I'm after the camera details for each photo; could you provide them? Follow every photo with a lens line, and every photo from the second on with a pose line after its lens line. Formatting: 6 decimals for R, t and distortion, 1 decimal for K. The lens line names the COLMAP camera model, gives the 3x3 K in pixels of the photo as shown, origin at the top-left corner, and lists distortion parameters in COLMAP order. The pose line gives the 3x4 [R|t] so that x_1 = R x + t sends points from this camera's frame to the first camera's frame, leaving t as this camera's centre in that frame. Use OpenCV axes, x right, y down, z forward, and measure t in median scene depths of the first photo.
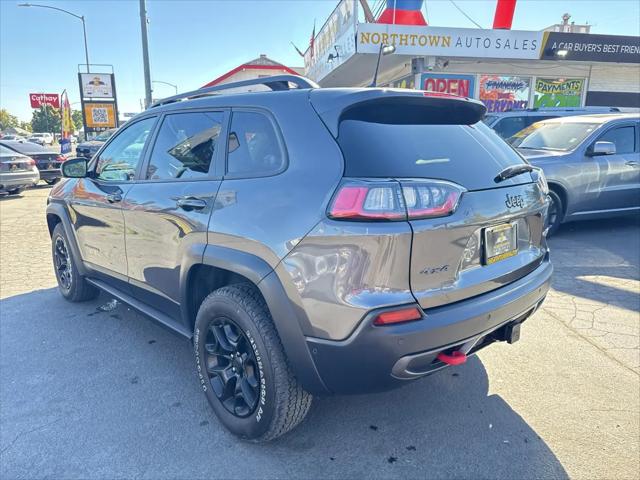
lens RADIAL K [[462.1, 0, 320.0], [0, 462.1, 240.0], [0, 0, 1]] dist [0.030922, -0.022769]
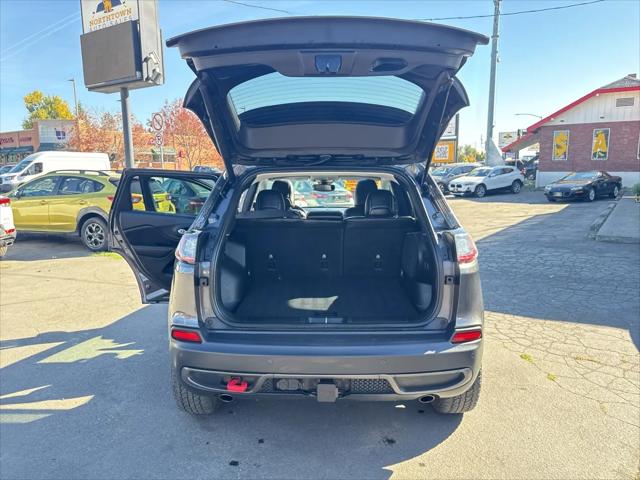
lens RADIAL K [[462.1, 0, 320.0], [0, 462.1, 240.0], [0, 0, 1]] dist [0.030922, -0.022769]
pose [[0.727535, 0.095509, -0.679391, 0.216227], [-0.139168, 0.990220, -0.009824, -0.024263], [0.671808, 0.101697, 0.733711, 0.043485]]
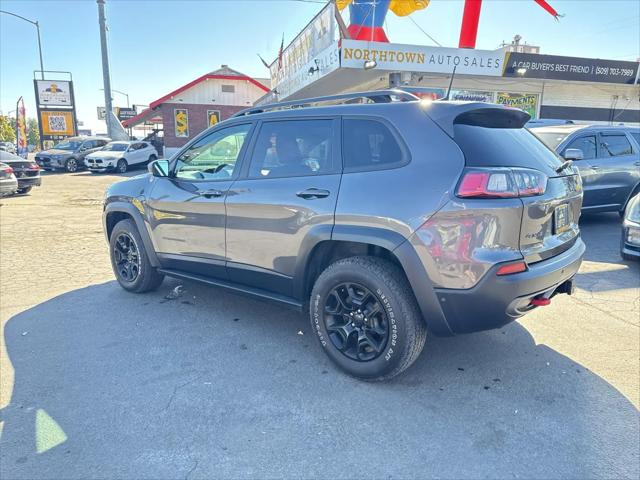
lens RADIAL K [[462.1, 0, 320.0], [0, 462.1, 240.0], [0, 0, 1]] dist [0.030922, -0.022769]
pose [[0.994371, -0.017570, 0.104487, -0.085449], [0.019788, 0.999600, -0.020225, 0.015797], [-0.104089, 0.022178, 0.994321, -0.048517]]
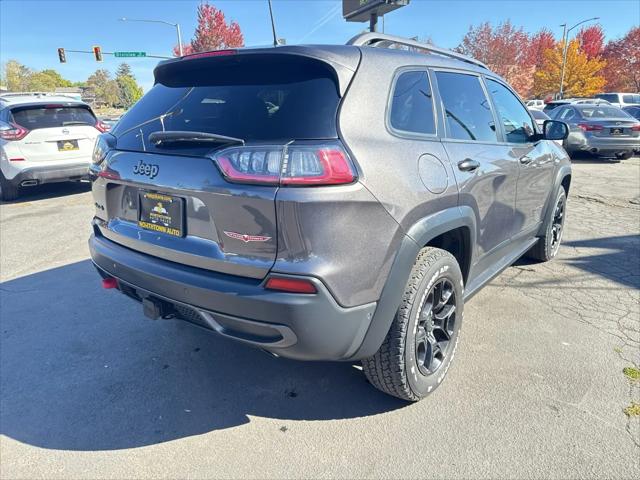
lens RADIAL K [[462.1, 0, 320.0], [0, 462.1, 240.0], [0, 0, 1]] dist [0.030922, -0.022769]
pose [[0.174300, 0.266082, -0.948061, 0.272255], [-0.198756, 0.952489, 0.230783, -0.045897], [0.964425, 0.148207, 0.218904, 0.235498]]
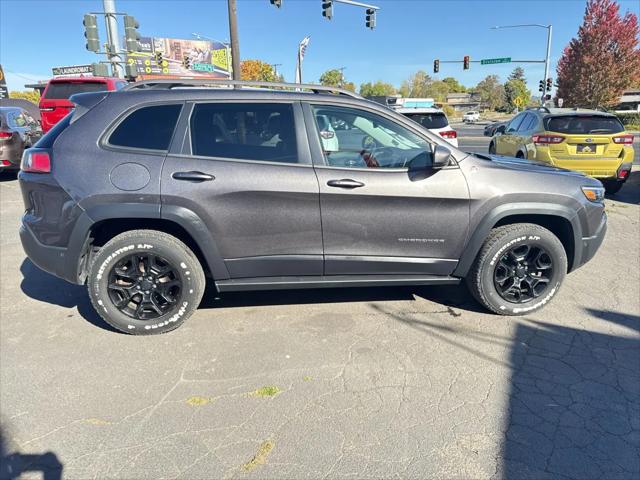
lens RADIAL K [[462.1, 0, 320.0], [0, 462.1, 240.0], [0, 0, 1]] dist [0.030922, -0.022769]
pose [[-0.568605, 0.214868, -0.794053, 0.255520], [-0.175084, 0.911555, 0.372038, -0.131647], [0.803762, 0.350569, -0.480695, 0.578646]]
